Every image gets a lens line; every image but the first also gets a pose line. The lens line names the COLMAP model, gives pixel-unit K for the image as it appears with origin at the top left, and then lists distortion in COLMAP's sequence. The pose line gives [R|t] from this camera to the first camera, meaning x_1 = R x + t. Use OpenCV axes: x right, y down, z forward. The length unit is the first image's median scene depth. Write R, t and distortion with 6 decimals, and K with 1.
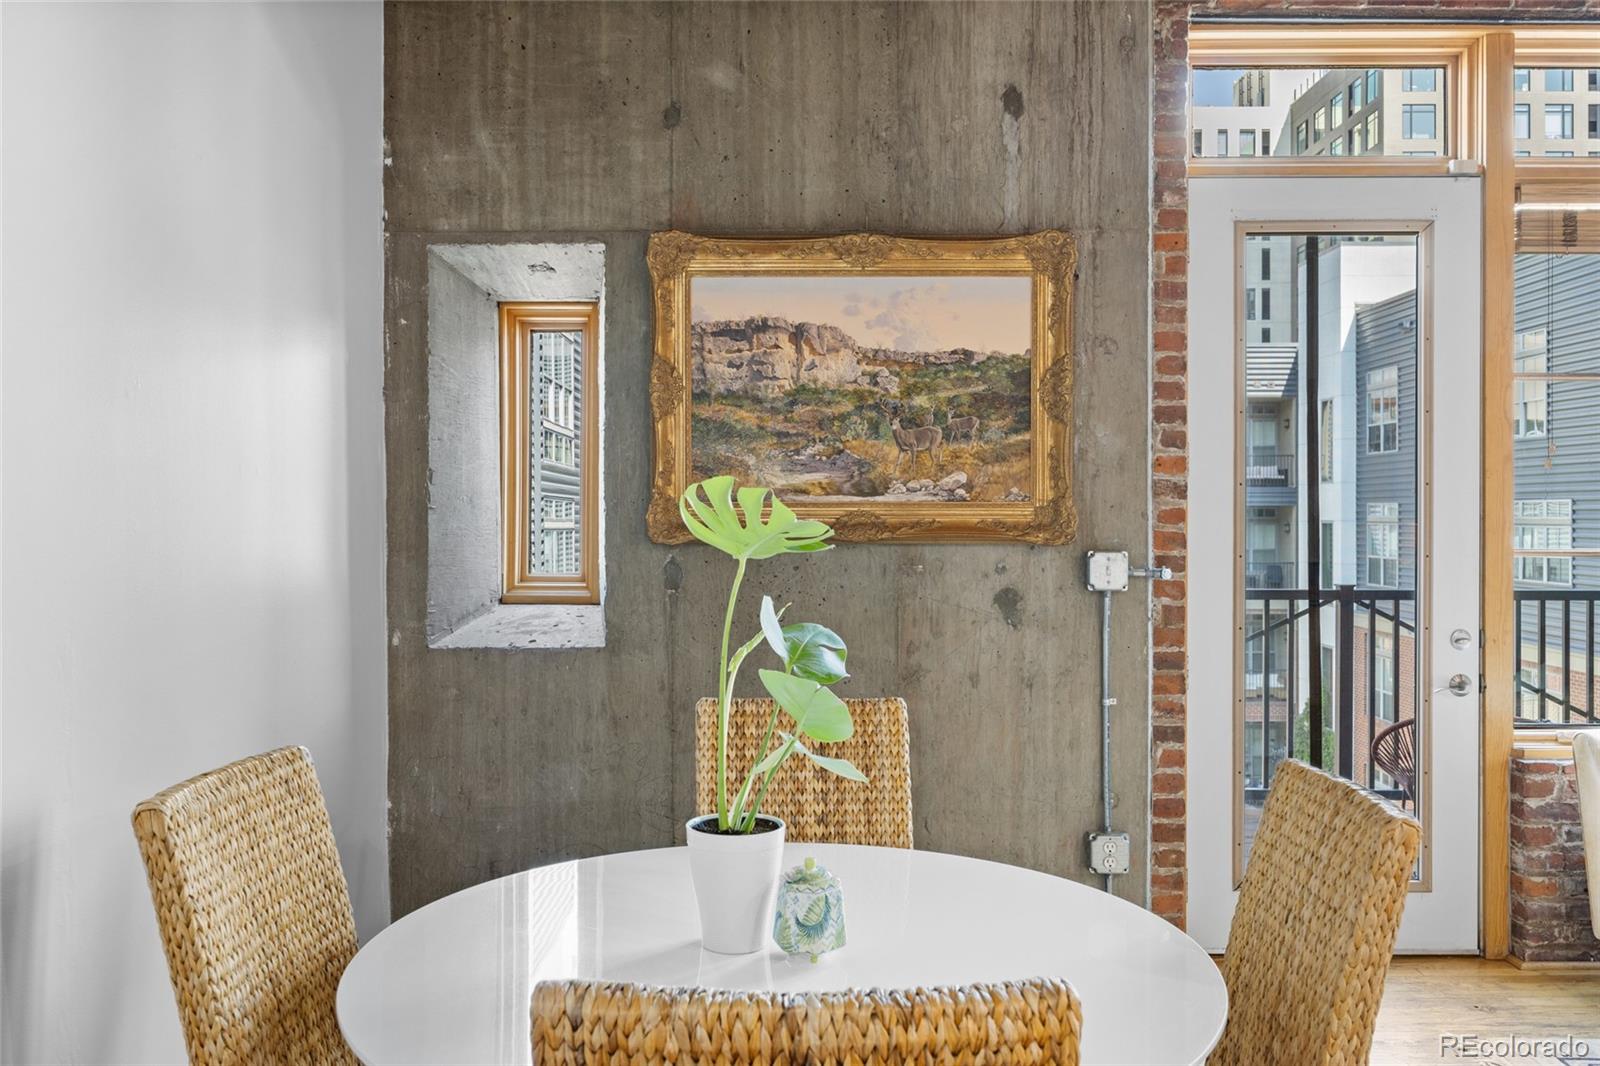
lens RADIAL K [[1291.2, 0, 791.5], [0, 1291.2, 524.5], [0, 0, 1]] dist [0.000618, -0.003195]
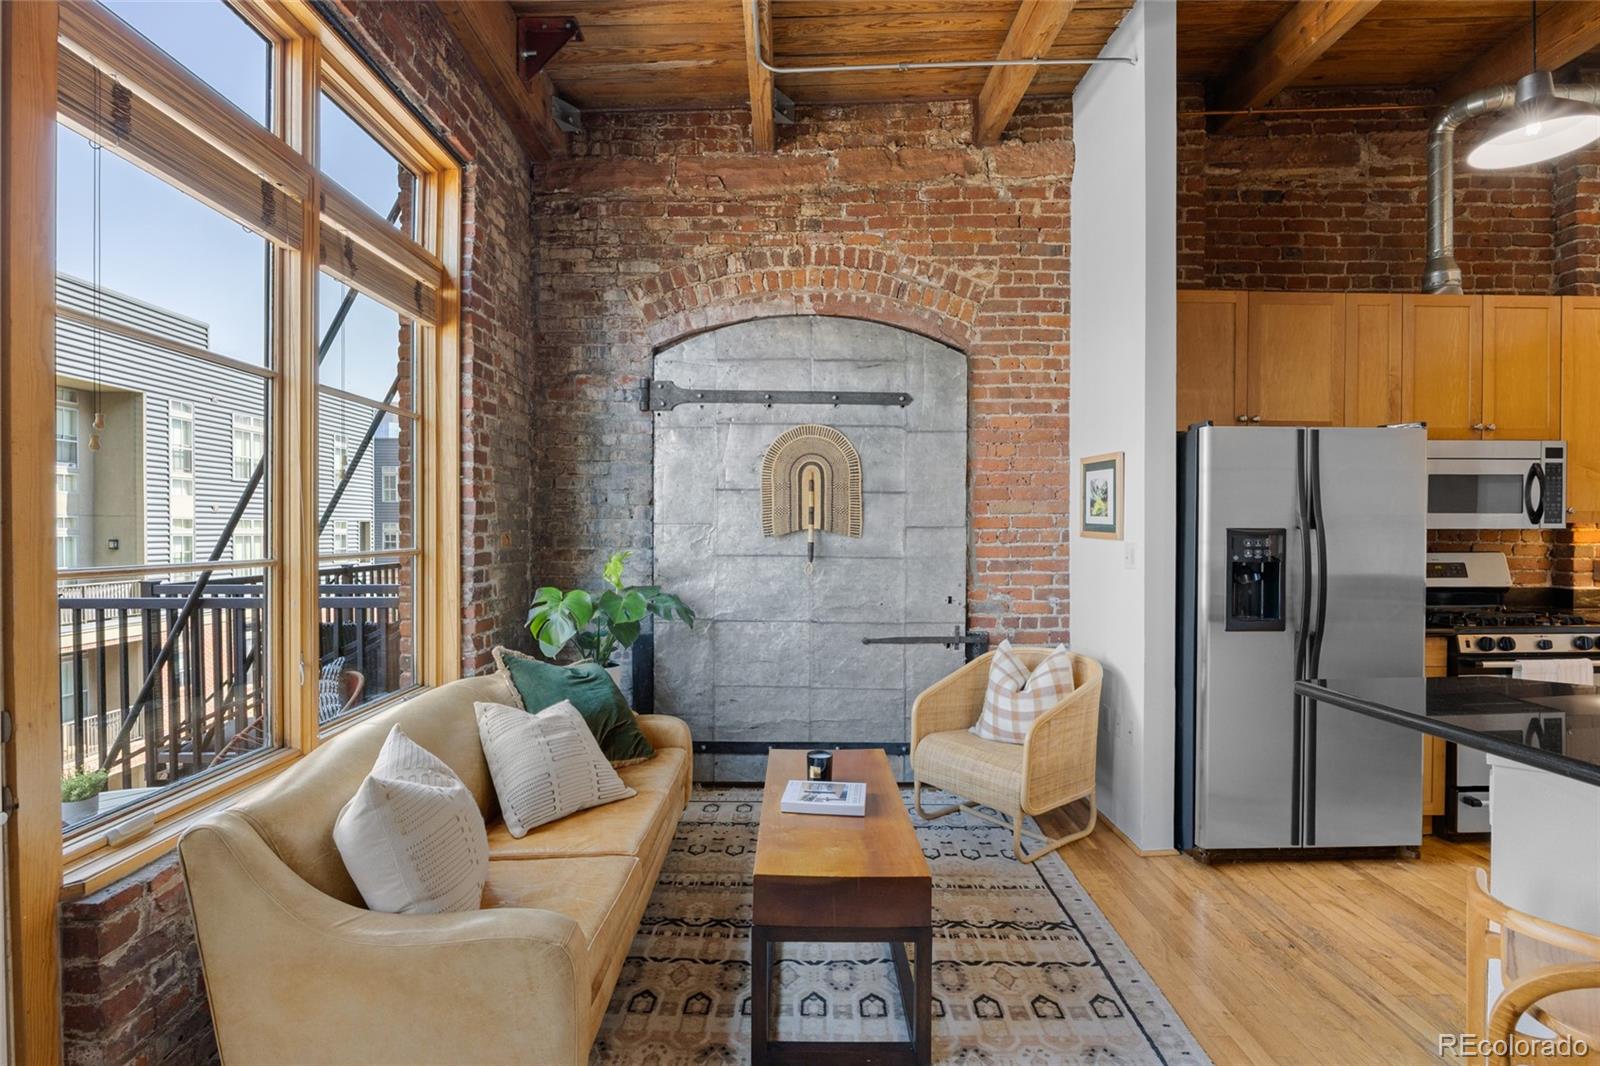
lens RADIAL K [[777.5, 0, 806.3], [0, 777.5, 537.0], [0, 0, 1]] dist [-0.009916, 0.001319]
pose [[-0.023445, -0.009338, 0.999682, 0.192395], [0.005659, 0.999939, 0.009473, 0.000639], [-0.999709, 0.005879, -0.023391, 0.707098]]
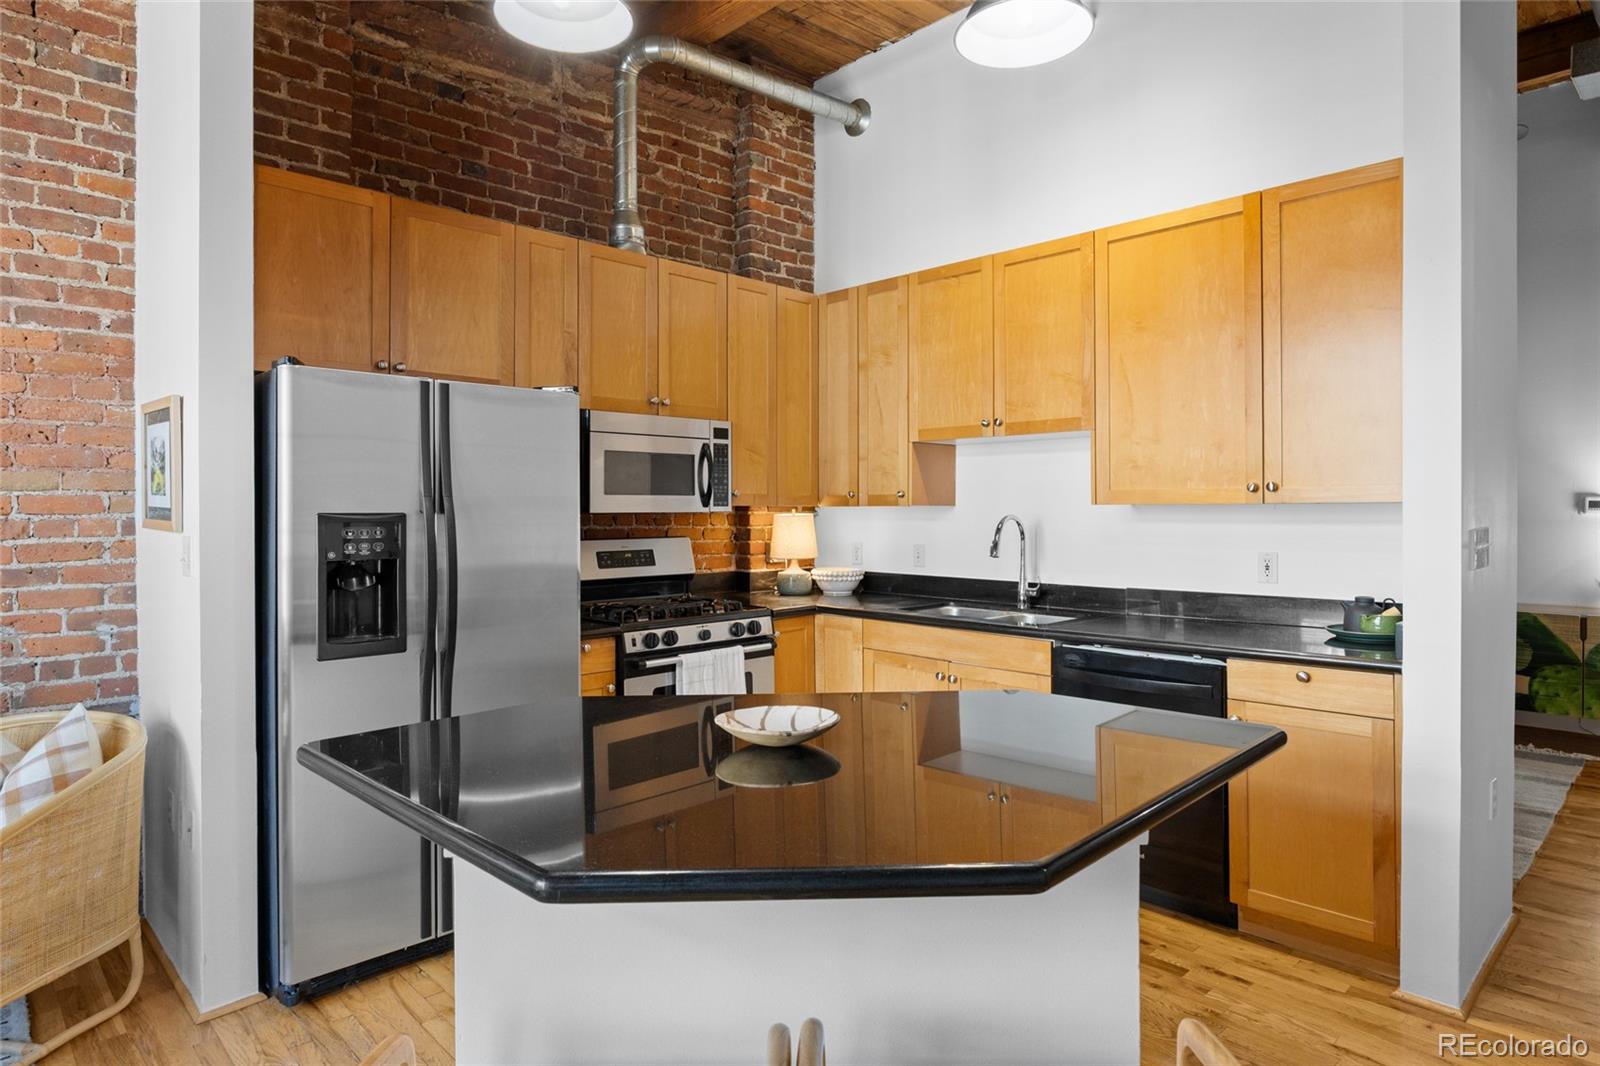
lens RADIAL K [[933.1, 0, 817.7], [0, 933.1, 508.9], [0, 0, 1]] dist [-0.018071, 0.003436]
pose [[-0.709543, 0.004874, 0.704645, 0.258473], [0.008374, 0.999964, 0.001515, 0.000165], [-0.704612, 0.006976, -0.709558, 0.466350]]
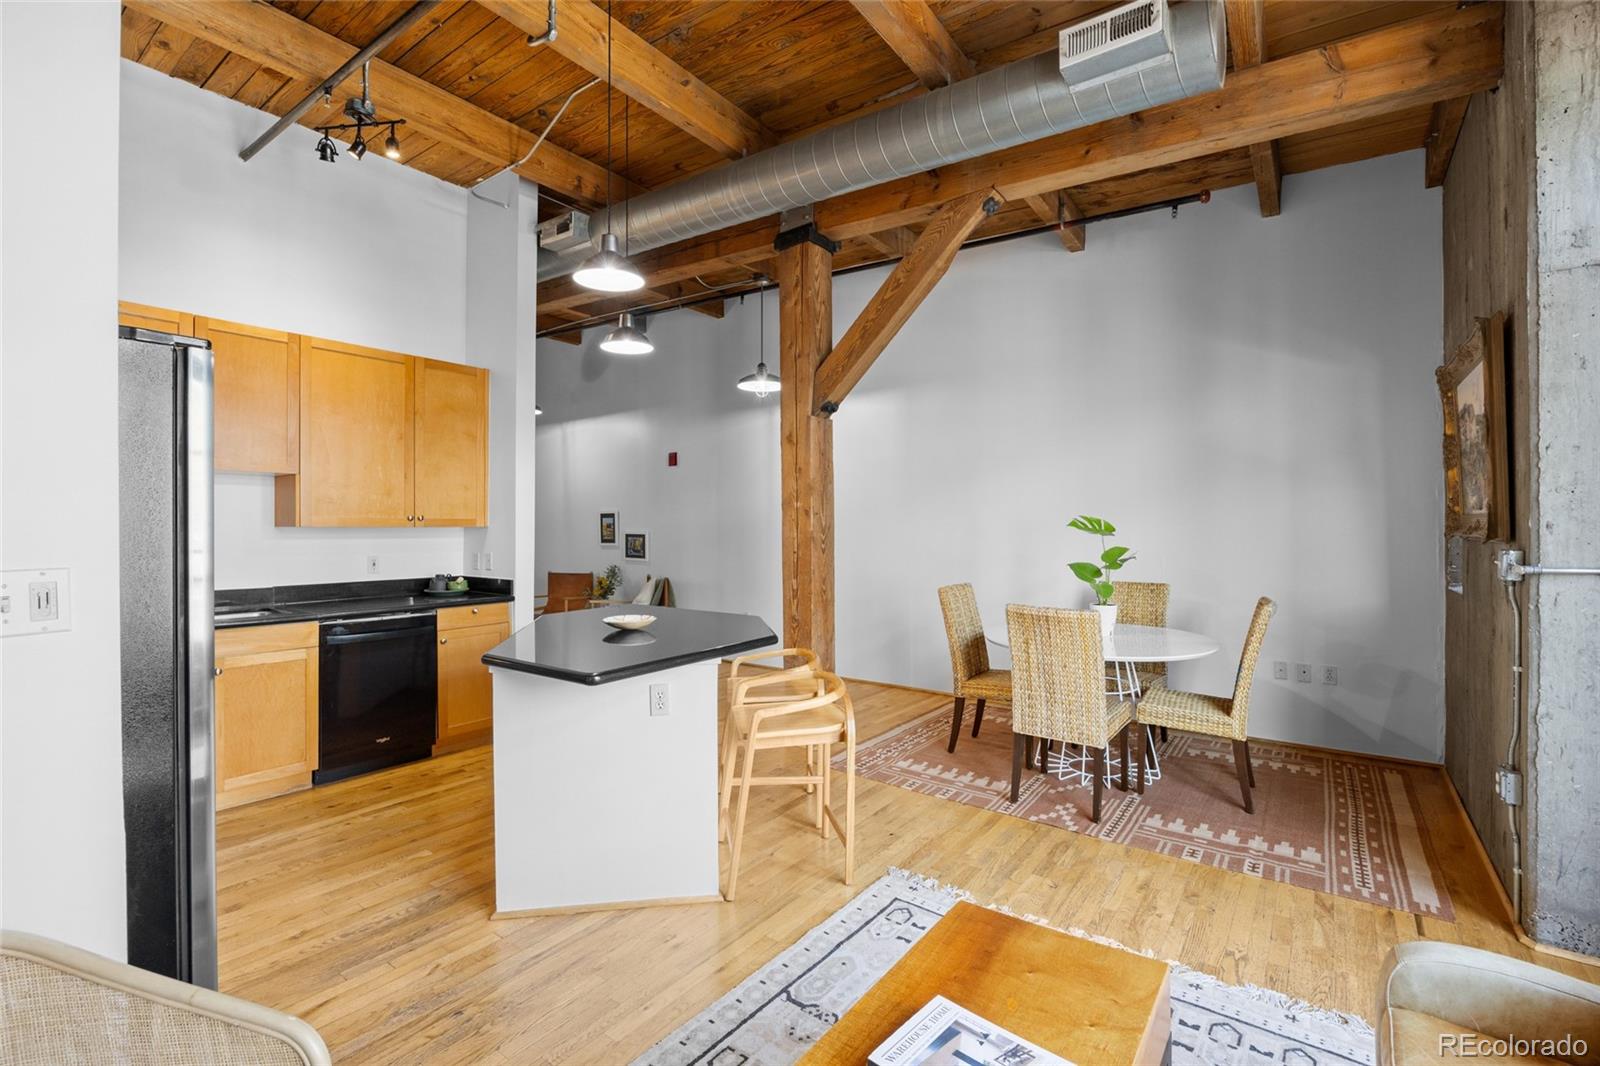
lens RADIAL K [[717.8, 0, 802.7], [0, 717.8, 525.7], [0, 0, 1]] dist [-0.011944, 0.001269]
pose [[-0.583232, 0.001022, -0.812305, 1.190345], [-0.004458, 0.999980, 0.004459, -0.010945], [0.812293, 0.006221, -0.583216, 0.810357]]
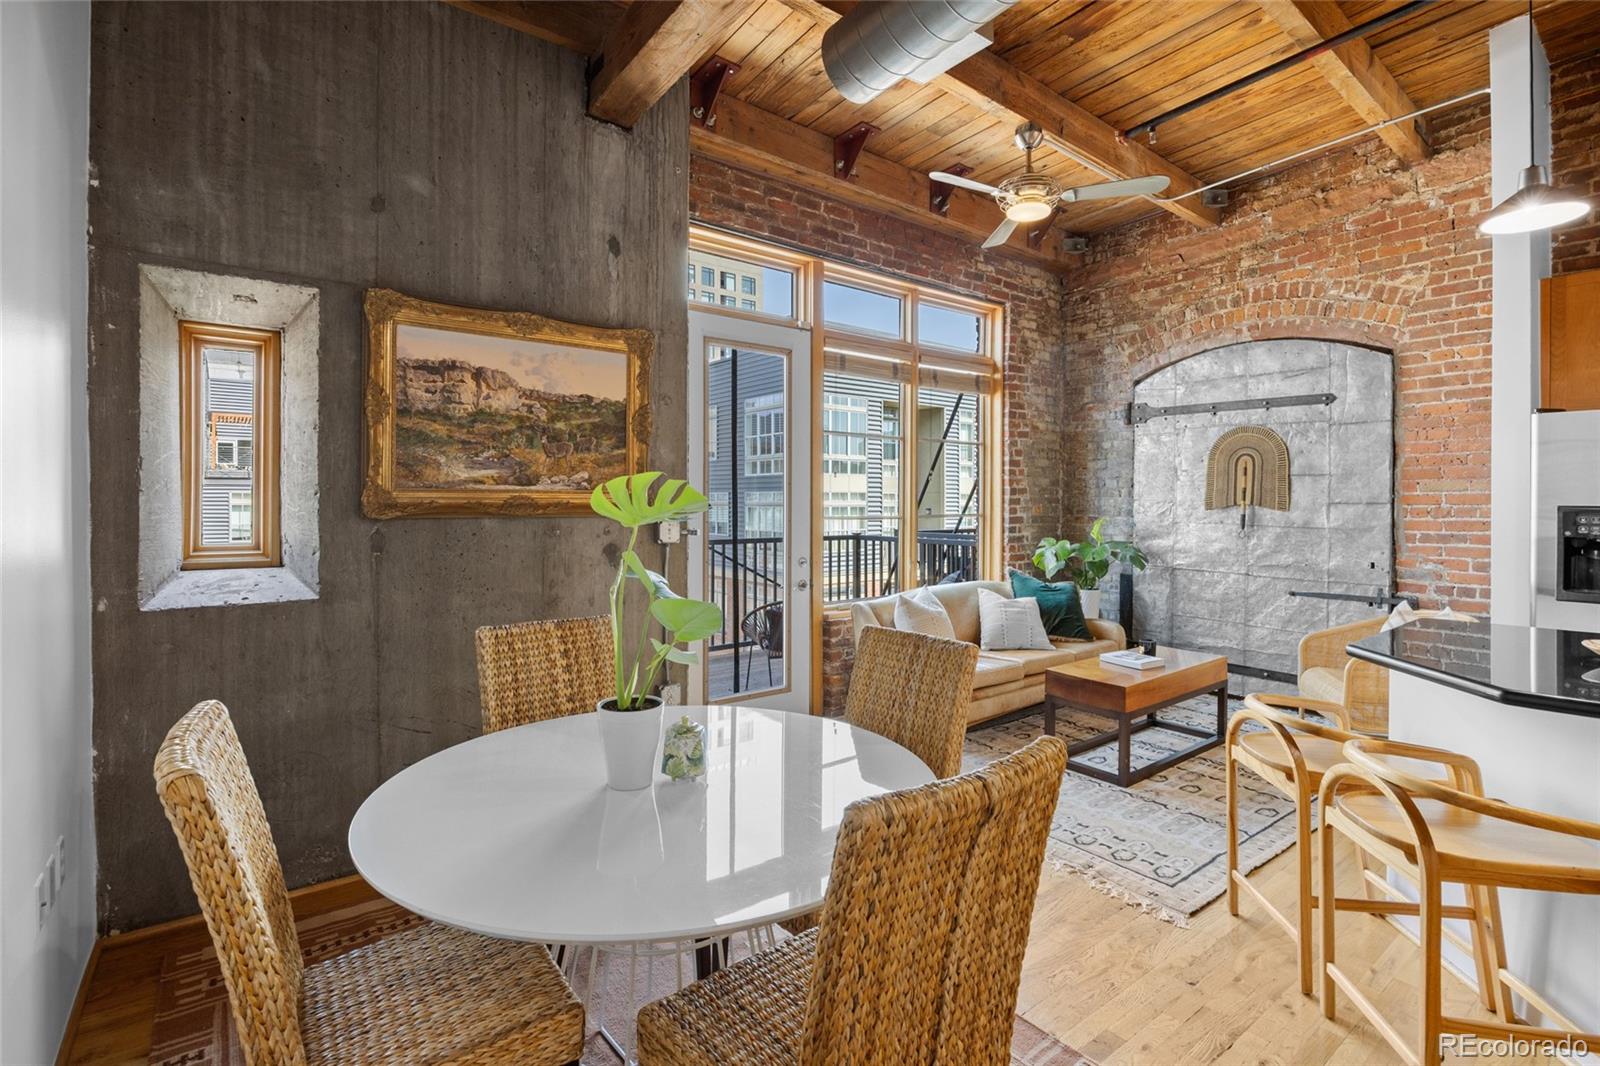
lens RADIAL K [[755.5, 0, 800.3], [0, 755.5, 505.8], [0, 0, 1]] dist [-0.012489, 0.003763]
pose [[0.781968, -0.001386, 0.623317, -0.231257], [0.001029, 0.999999, 0.000932, 0.000906], [-0.623318, -0.000088, 0.781969, 0.101511]]
